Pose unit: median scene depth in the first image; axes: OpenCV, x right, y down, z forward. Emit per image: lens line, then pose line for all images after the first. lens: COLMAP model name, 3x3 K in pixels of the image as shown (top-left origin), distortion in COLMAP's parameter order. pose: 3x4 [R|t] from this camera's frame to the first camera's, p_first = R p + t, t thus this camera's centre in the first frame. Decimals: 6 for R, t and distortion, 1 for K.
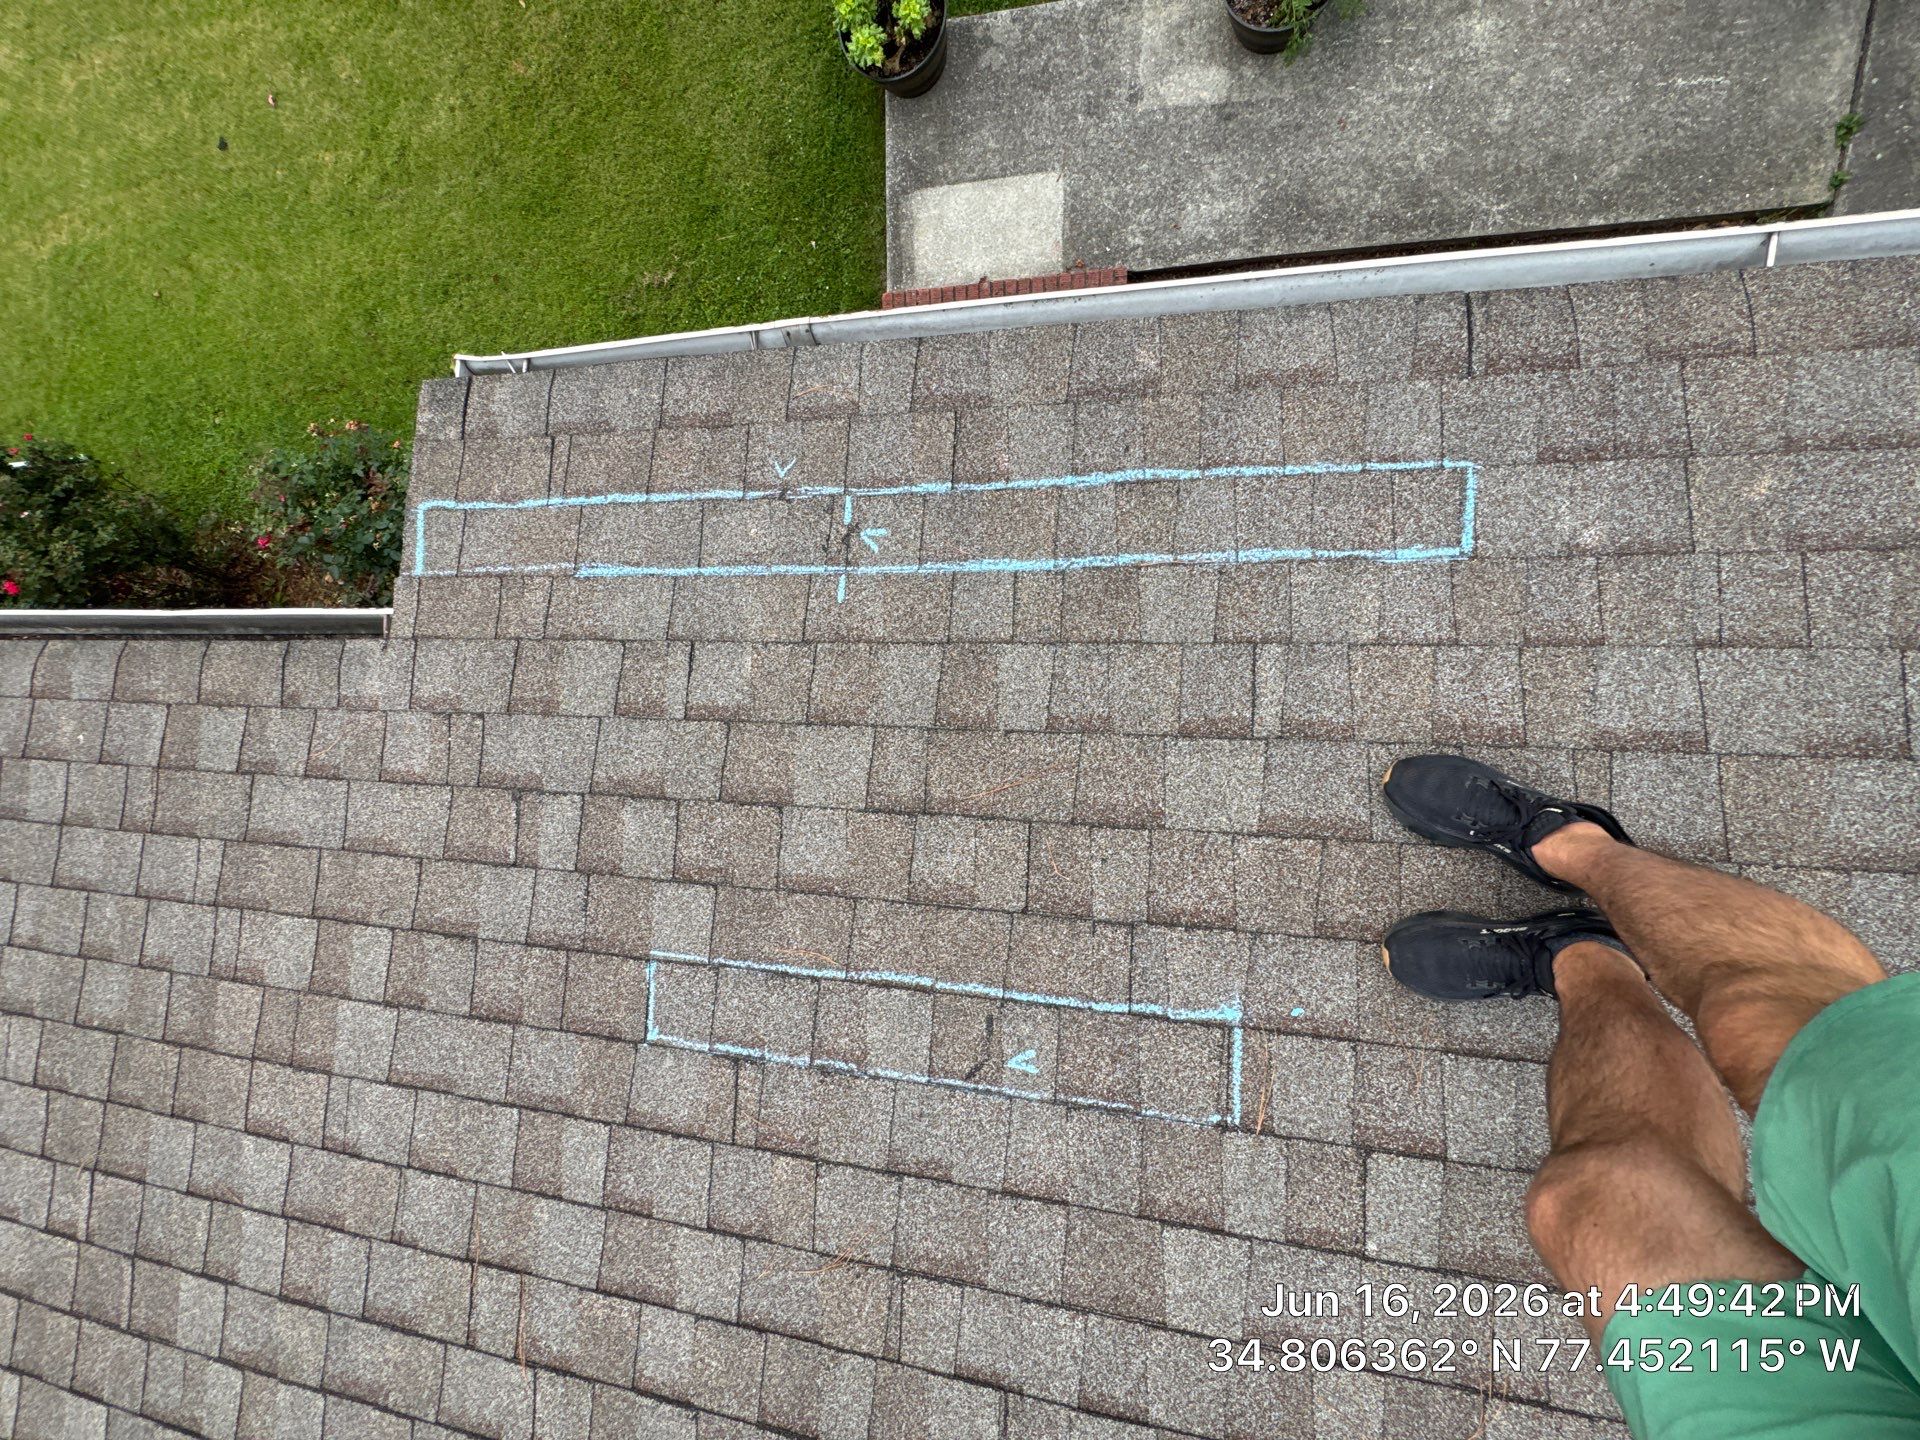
lens RADIAL K [[774.6, 0, 957.3], [0, 774.6, 718.8], [0, 0, 1]] dist [-0.002796, 0.000302]
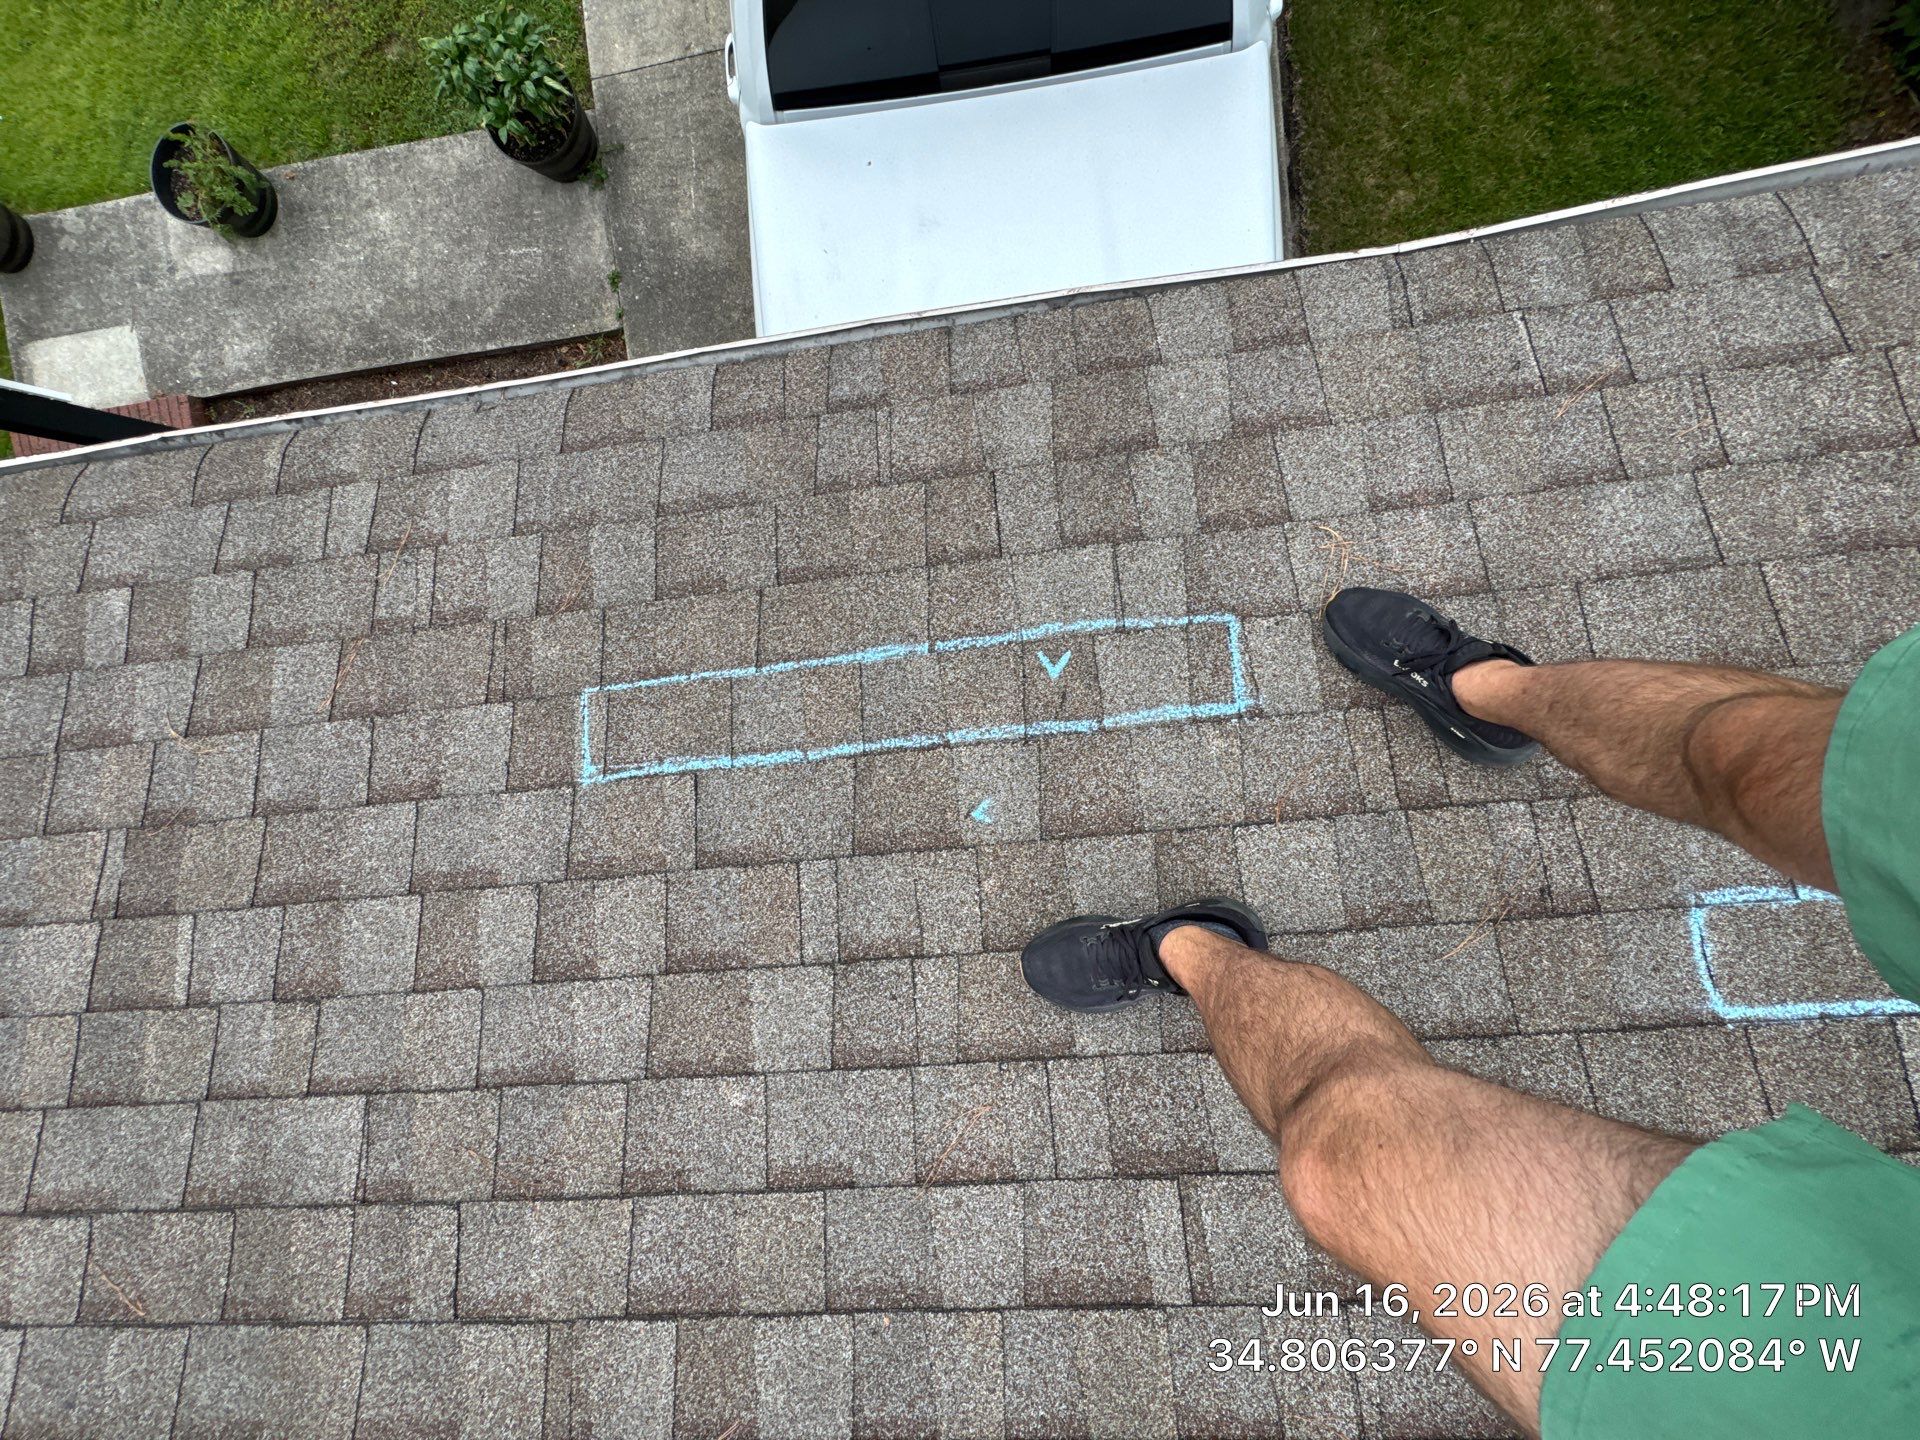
lens RADIAL K [[774.6, 0, 957.2], [0, 774.6, 712.1], [0, 0, 1]] dist [-0.002796, 0.000302]
pose [[0.986557, -0.103731, 0.126274, 3.097510], [0.116983, 0.987832, -0.102488, 0.495743], [-0.114106, 0.115882, 0.986687, -0.791345]]
